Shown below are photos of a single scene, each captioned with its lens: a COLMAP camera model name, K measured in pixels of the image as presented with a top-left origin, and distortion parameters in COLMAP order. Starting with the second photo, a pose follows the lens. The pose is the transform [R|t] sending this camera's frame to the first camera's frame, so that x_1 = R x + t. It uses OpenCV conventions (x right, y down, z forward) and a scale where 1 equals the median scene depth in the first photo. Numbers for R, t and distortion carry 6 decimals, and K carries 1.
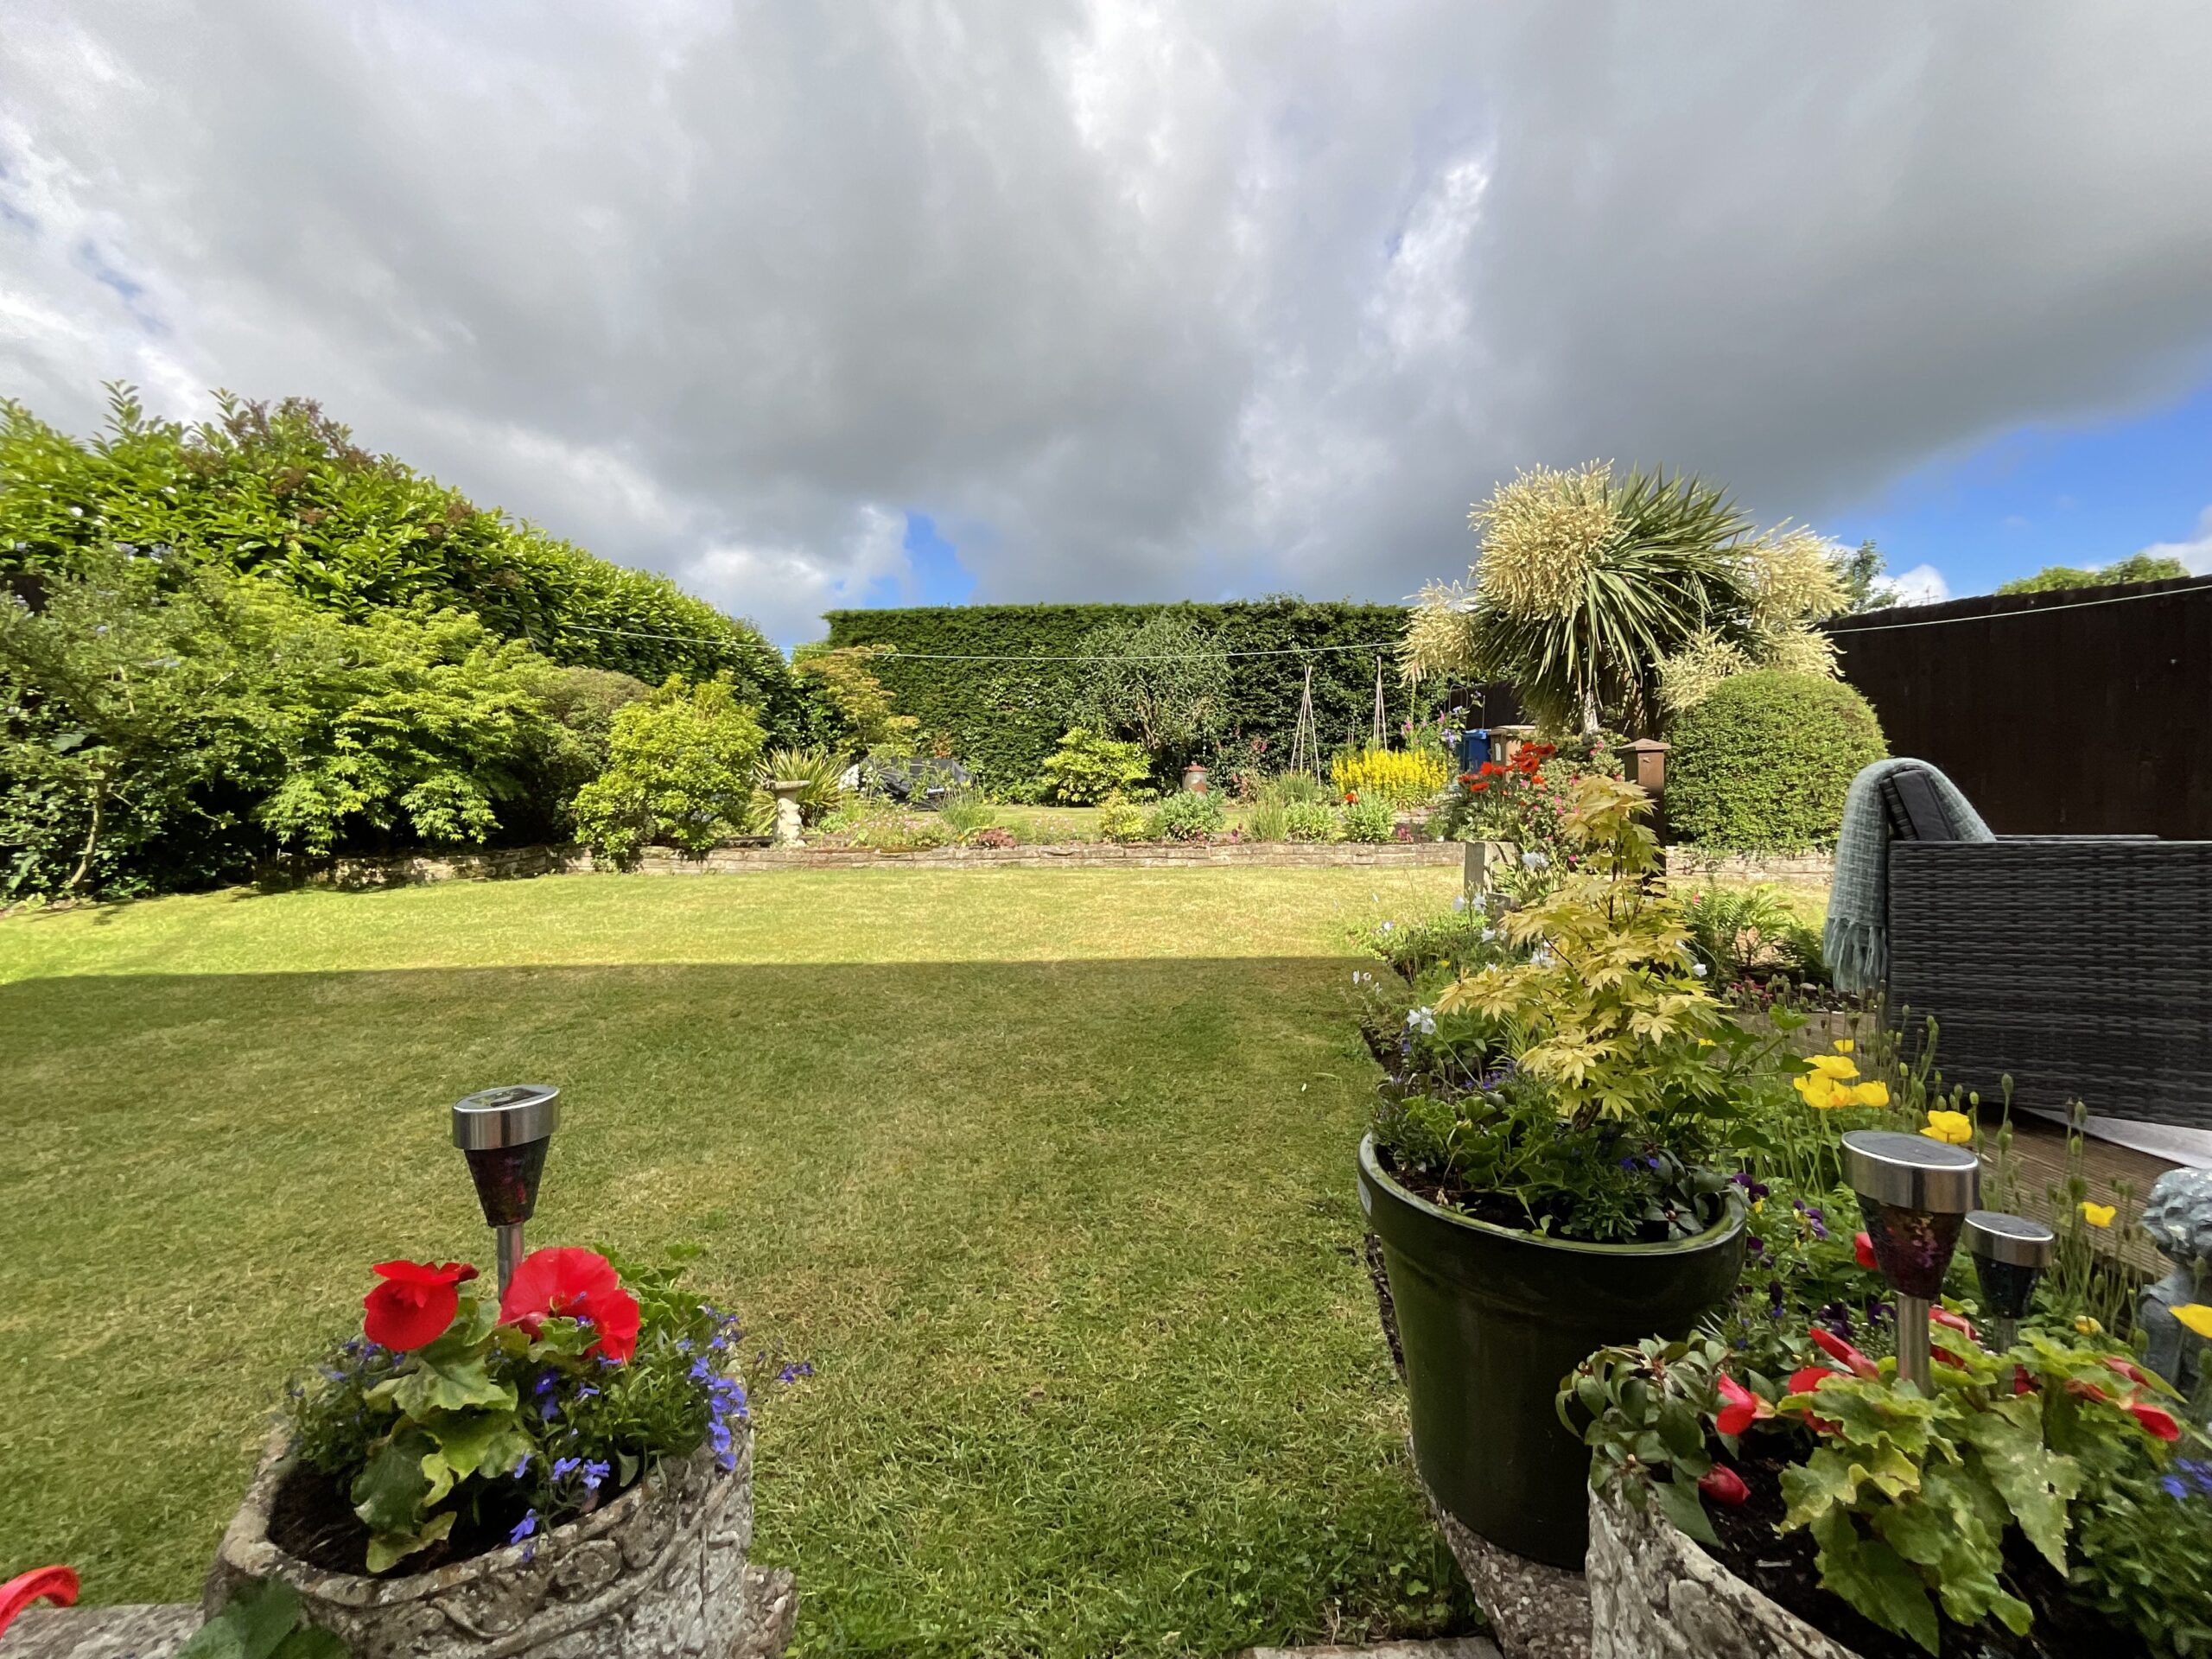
lens RADIAL K [[891.8, 0, 1107.5], [0, 891.8, 828.6], [0, 0, 1]] dist [-0.008551, -0.000300]
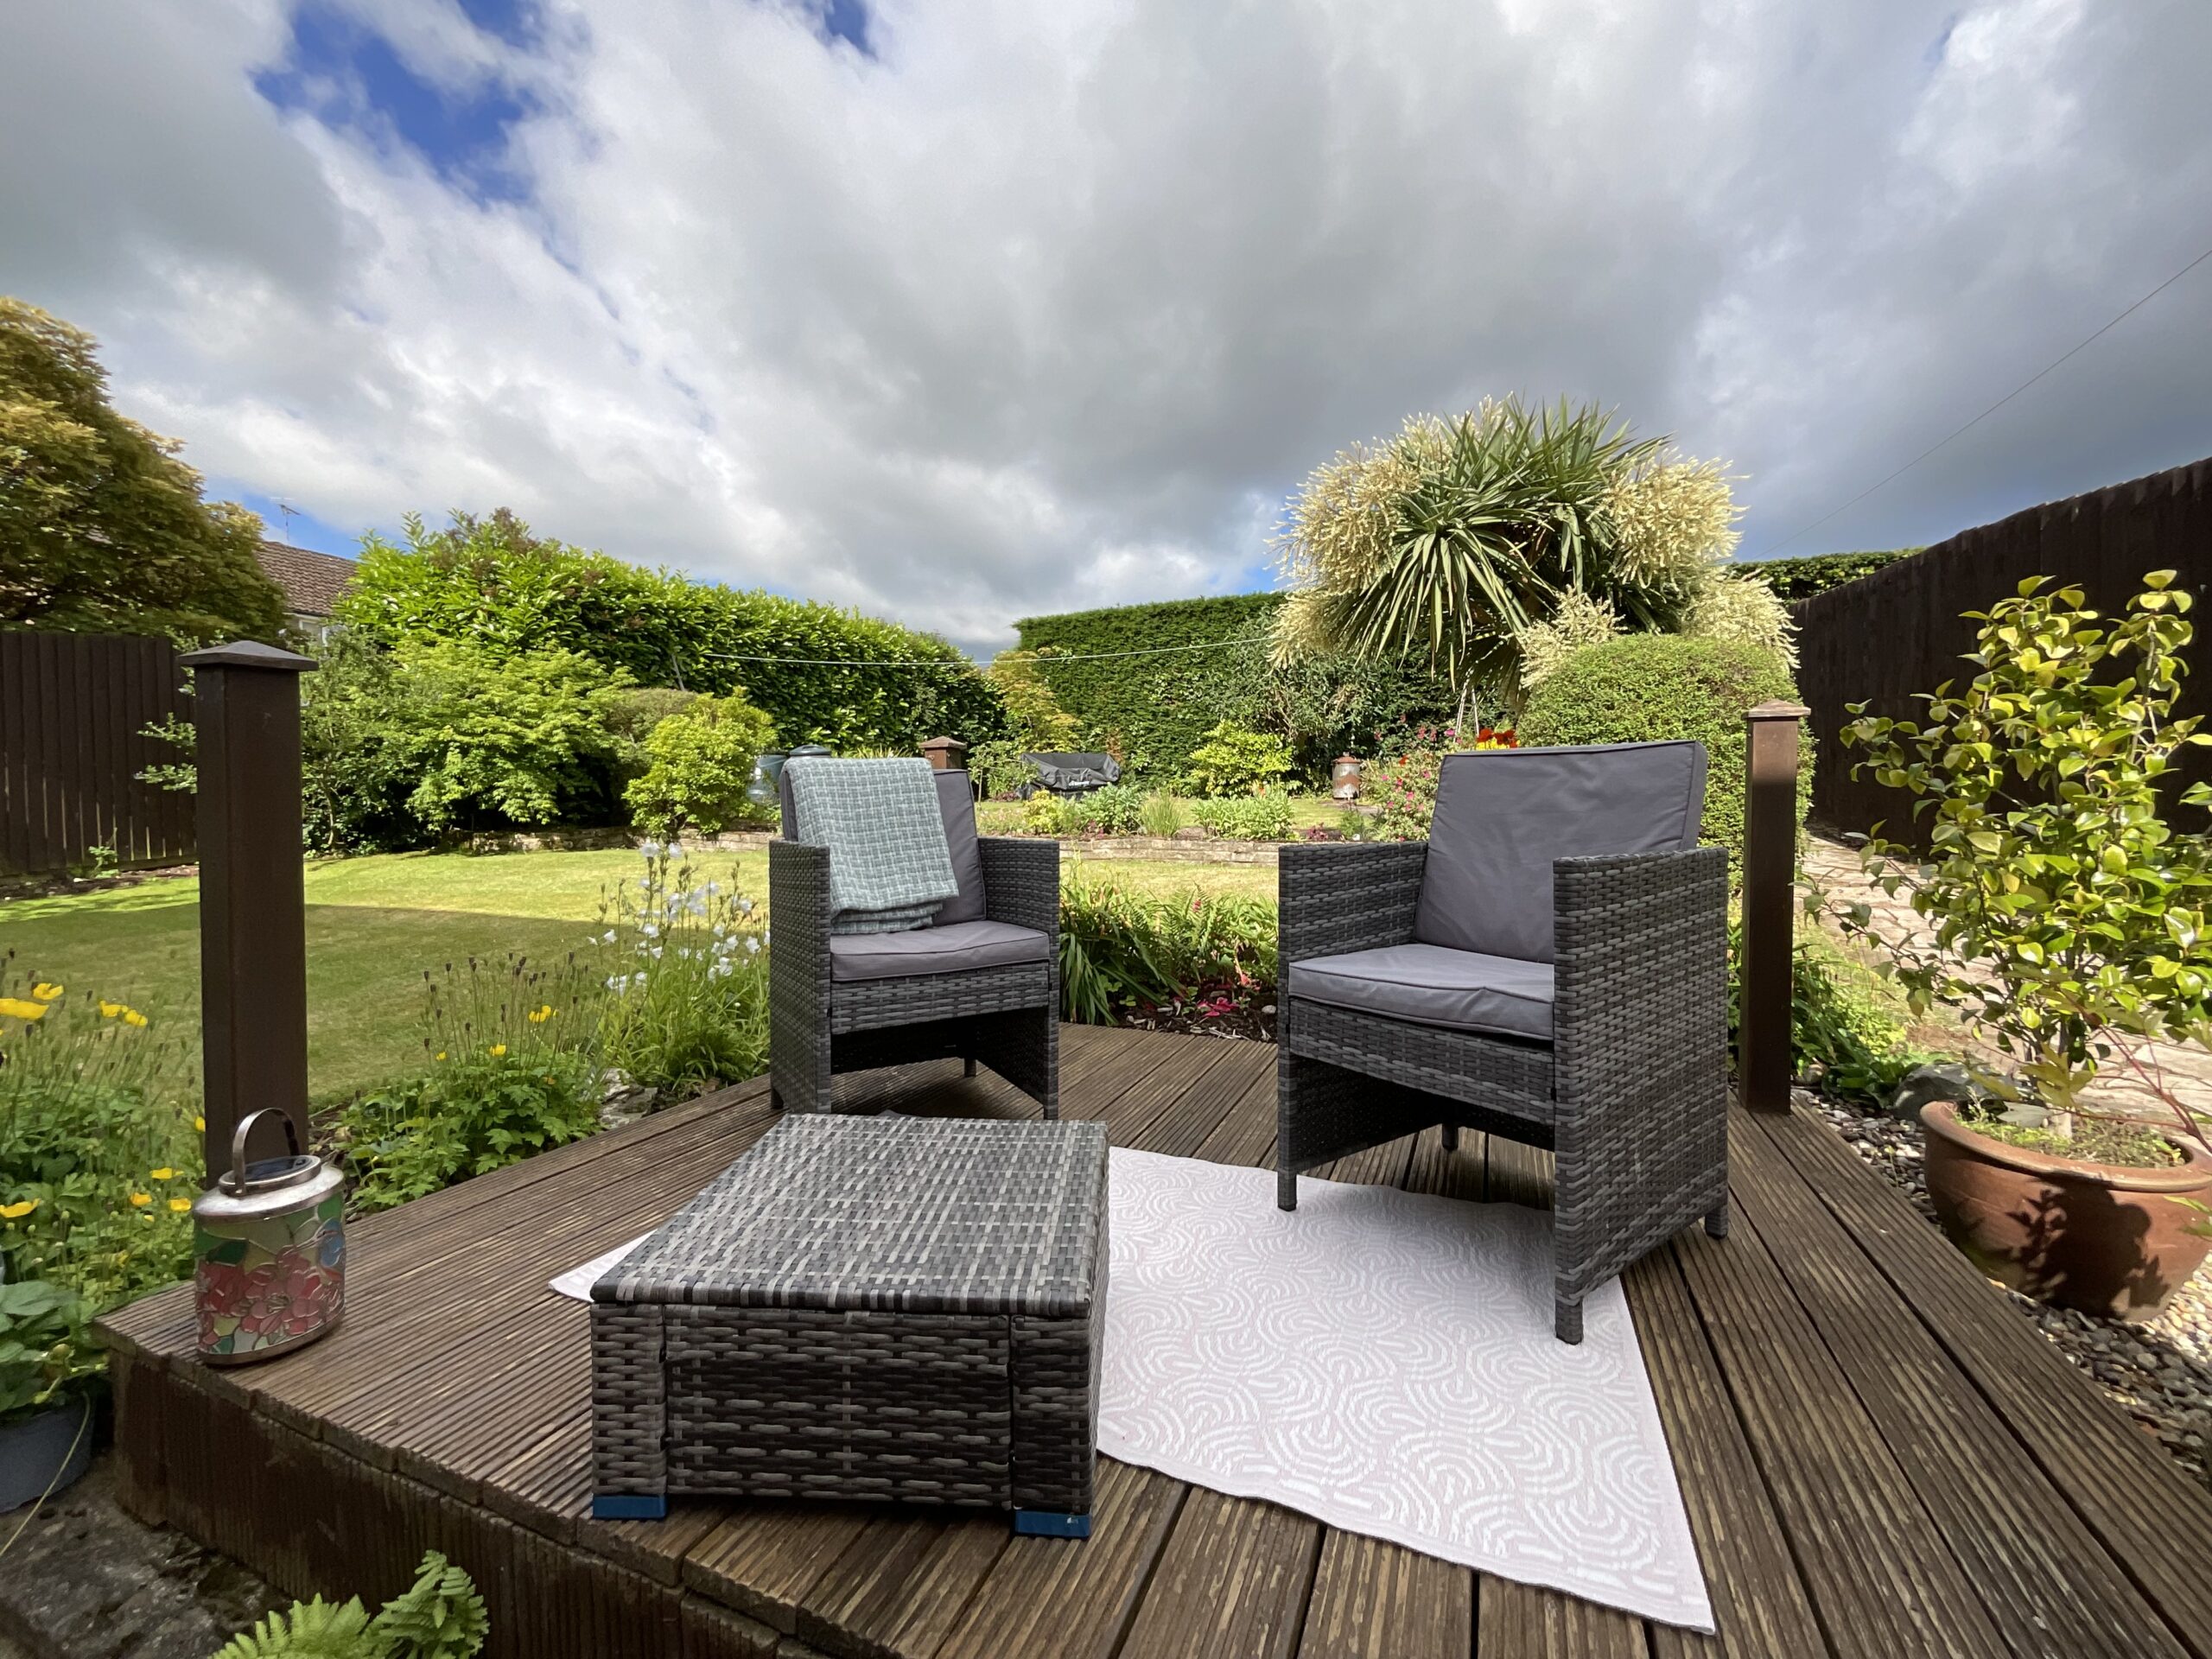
lens RADIAL K [[891.8, 0, 1107.5], [0, 891.8, 828.6], [0, 0, 1]] dist [-0.008551, -0.000300]
pose [[0.918967, 0.019858, -0.393835, 0.246557], [-0.015965, 0.999786, 0.013159, -0.003120], [0.394012, -0.005805, 0.919087, 0.033220]]
